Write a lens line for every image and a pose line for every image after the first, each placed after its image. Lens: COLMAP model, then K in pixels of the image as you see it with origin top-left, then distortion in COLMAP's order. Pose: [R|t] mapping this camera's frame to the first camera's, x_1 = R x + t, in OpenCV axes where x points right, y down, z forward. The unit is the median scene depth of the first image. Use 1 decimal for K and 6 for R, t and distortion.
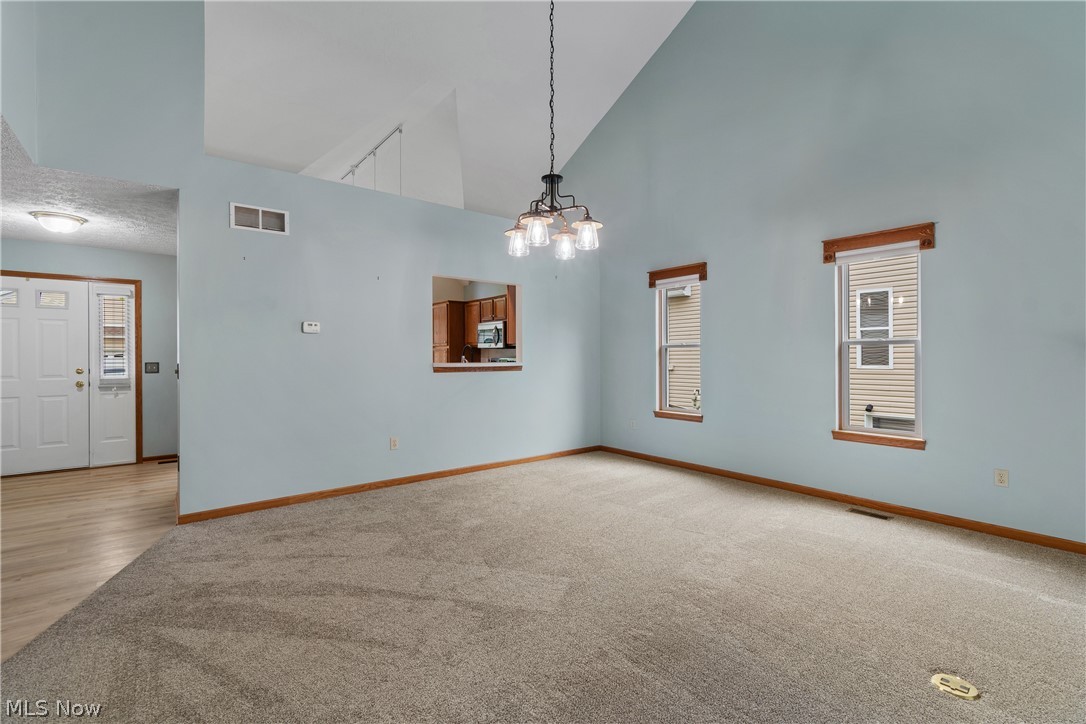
lens RADIAL K [[480.4, 0, 553.8], [0, 480.4, 357.7], [0, 0, 1]] dist [0.001042, -0.000041]
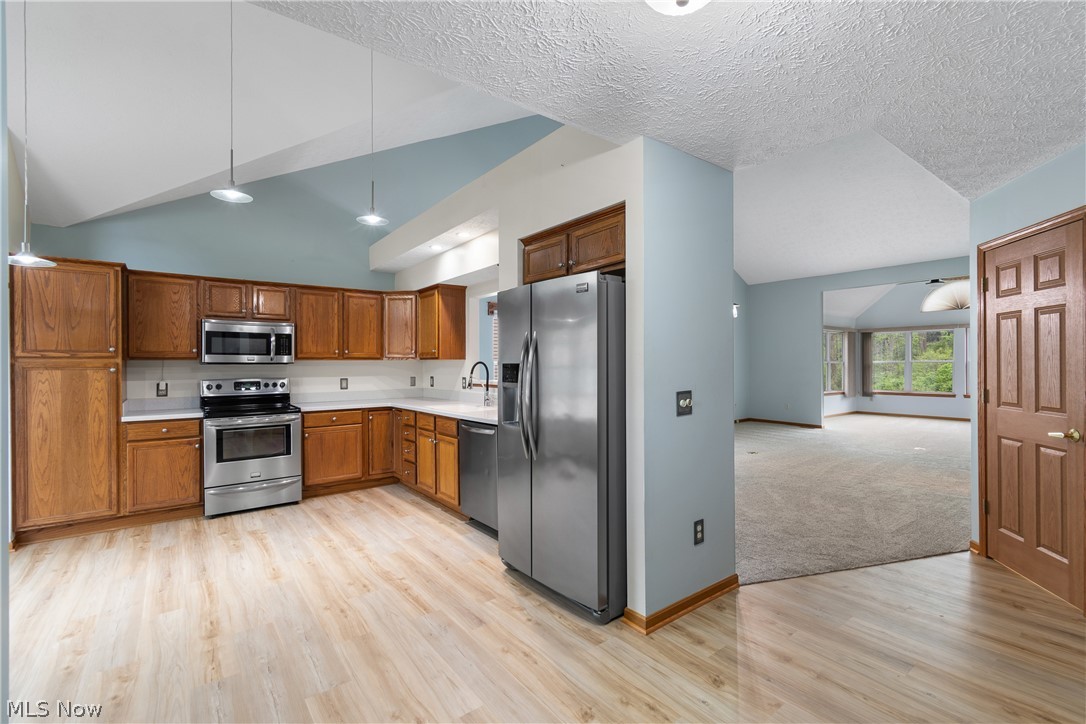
lens RADIAL K [[484.3, 0, 555.6], [0, 484.3, 364.6], [0, 0, 1]] dist [-0.001711, -0.001493]
pose [[0.023968, -0.000056, 0.999713, -1.175326], [0.011050, 0.999939, -0.000209, -0.021702], [-0.999652, 0.011052, 0.023967, 0.937270]]
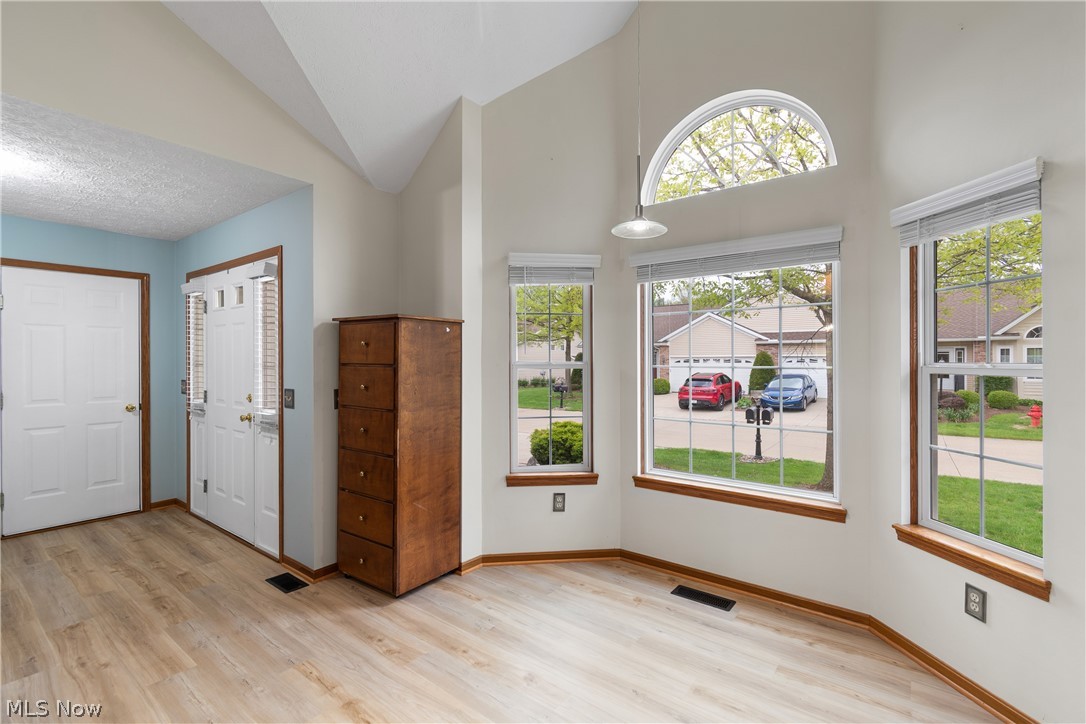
lens RADIAL K [[478.3, 0, 544.8], [0, 478.3, 356.9], [0, 0, 1]] dist [0.000446, -0.000508]
pose [[0.233718, -0.003031, -0.972300, -0.257339], [-0.004660, 0.999980, -0.004237, -0.032229], [0.972293, 0.005521, 0.233699, 1.373083]]
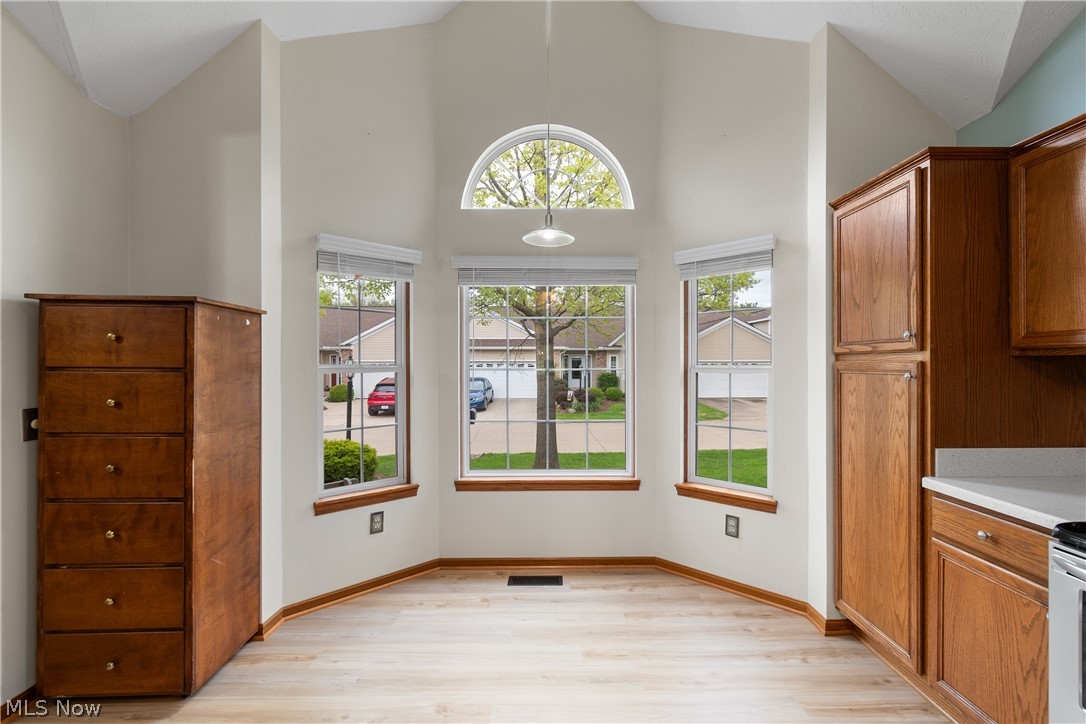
lens RADIAL K [[484.3, 0, 555.6], [0, 484.3, 364.6], [0, 0, 1]] dist [-0.001711, -0.001493]
pose [[0.780202, 0.003206, -0.625519, -0.359939], [-0.005383, 0.999984, -0.001590, -0.028612], [0.625504, 0.004608, 0.780207, 1.207624]]
